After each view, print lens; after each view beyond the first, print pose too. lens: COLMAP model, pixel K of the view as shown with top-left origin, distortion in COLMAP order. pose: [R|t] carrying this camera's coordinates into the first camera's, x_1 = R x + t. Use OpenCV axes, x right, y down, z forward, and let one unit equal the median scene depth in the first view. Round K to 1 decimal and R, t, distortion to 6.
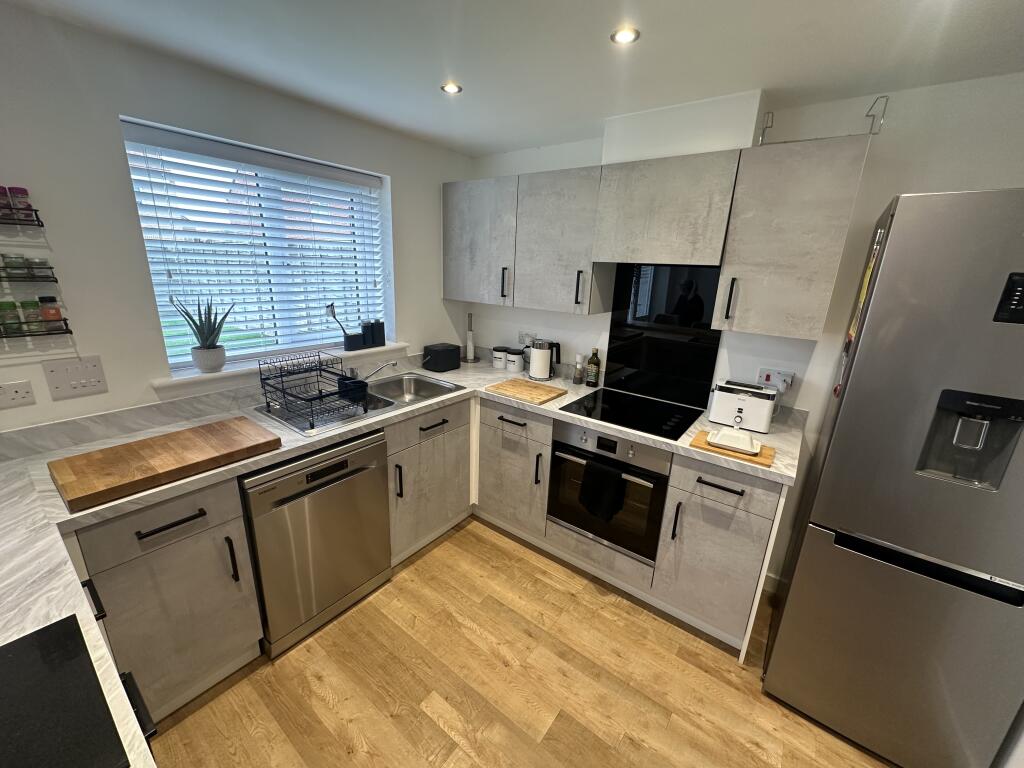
lens RADIAL K [[408.1, 0, 512.0], [0, 408.1, 384.0], [0, 0, 1]] dist [0.000734, 0.000340]
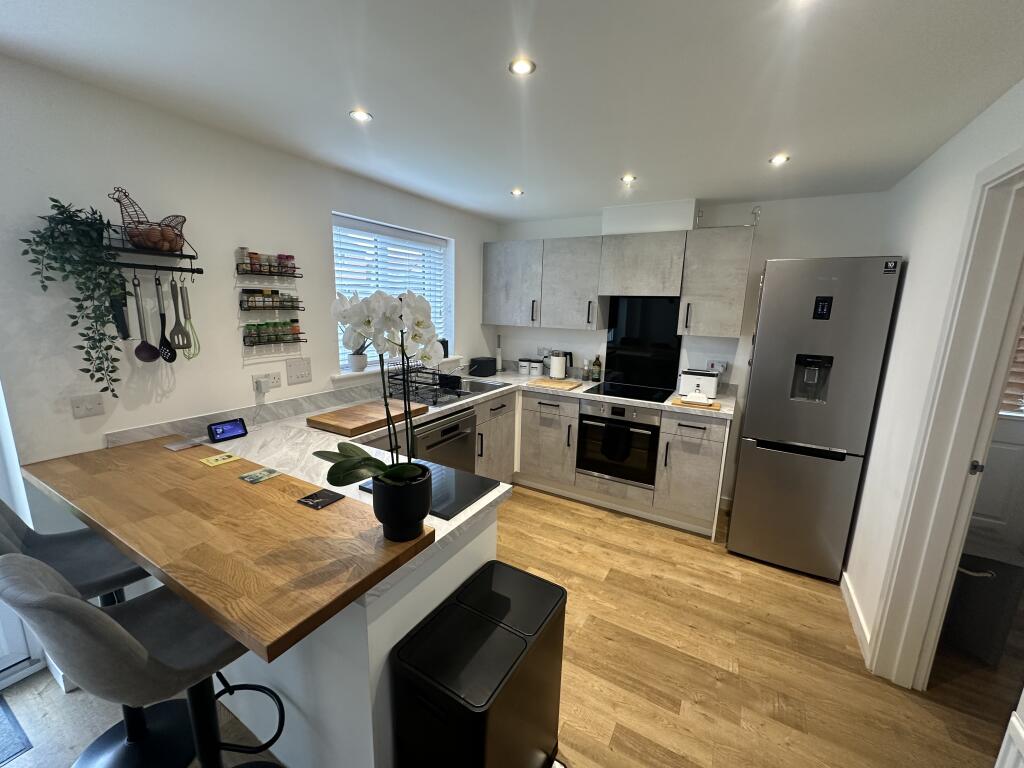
lens RADIAL K [[408.1, 0, 512.0], [0, 408.1, 384.0], [0, 0, 1]] dist [0.000734, 0.000340]
pose [[0.992431, -0.037154, 0.117052, -0.330894], [0.047222, 0.995309, -0.084444, 0.152598], [-0.113365, 0.089333, 0.989529, -0.470266]]
